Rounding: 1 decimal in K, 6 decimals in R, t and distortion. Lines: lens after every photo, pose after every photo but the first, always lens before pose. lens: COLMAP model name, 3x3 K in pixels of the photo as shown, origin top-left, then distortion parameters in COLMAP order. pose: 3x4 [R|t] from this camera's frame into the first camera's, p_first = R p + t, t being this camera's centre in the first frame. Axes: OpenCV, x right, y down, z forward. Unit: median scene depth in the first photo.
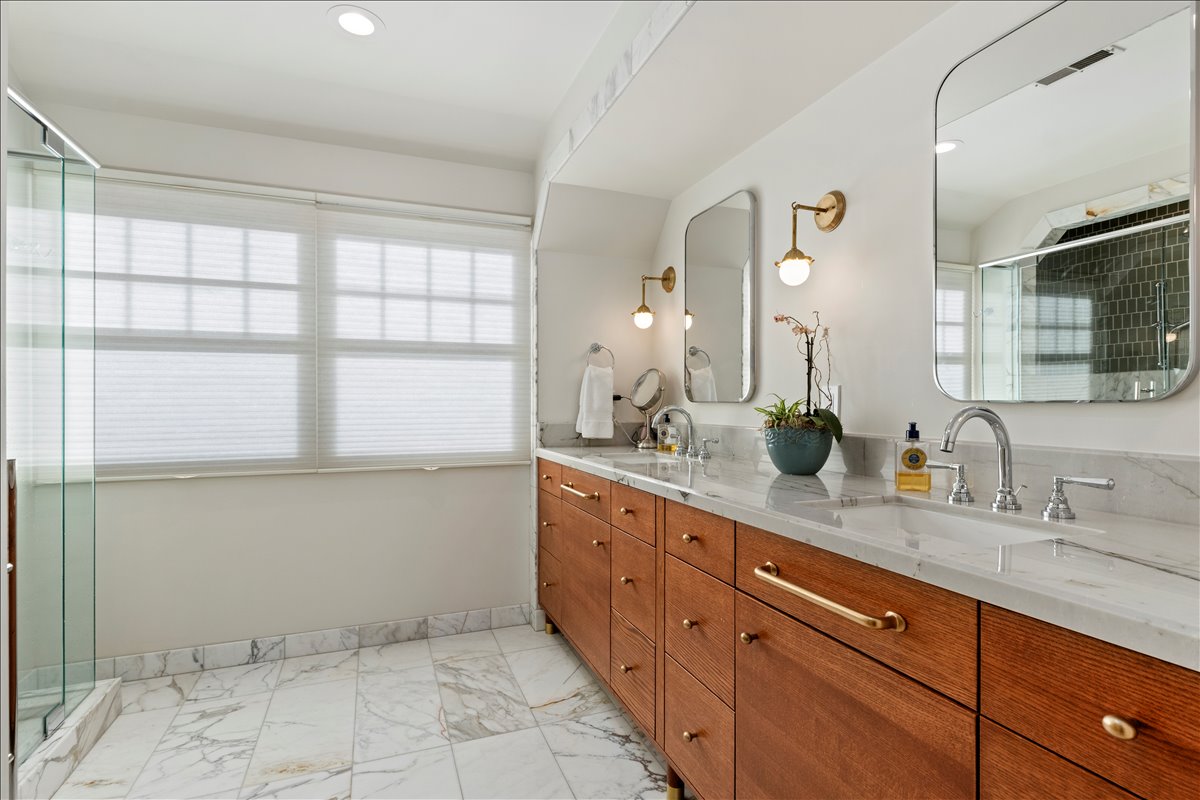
lens RADIAL K [[573.1, 0, 601.6], [0, 573.1, 390.5], [0, 0, 1]] dist [0.000774, 0.000001]
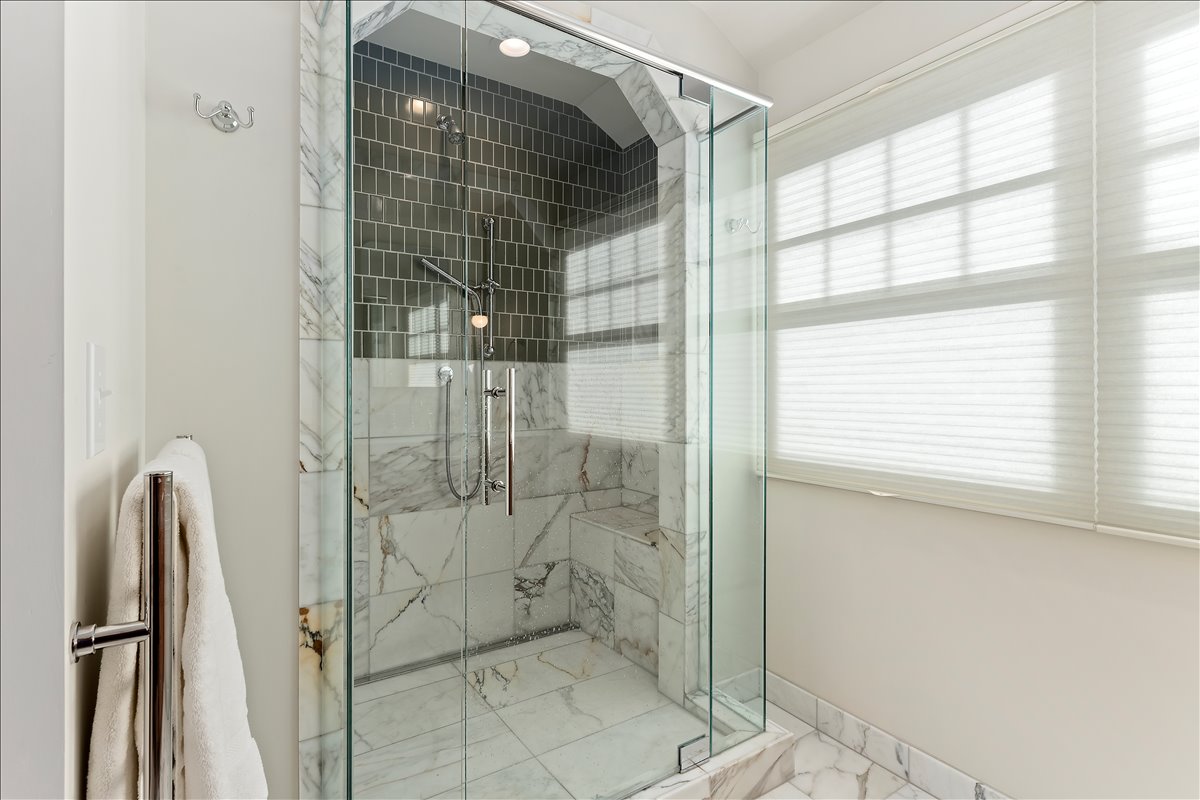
lens RADIAL K [[573.1, 0, 601.6], [0, 573.1, 390.5], [0, 0, 1]] dist [0.000774, 0.000001]
pose [[0.192531, 0.003239, -0.981286, -0.091146], [0.015920, 0.999853, 0.006424, 0.011512], [0.981162, -0.016859, 0.192451, 0.495346]]
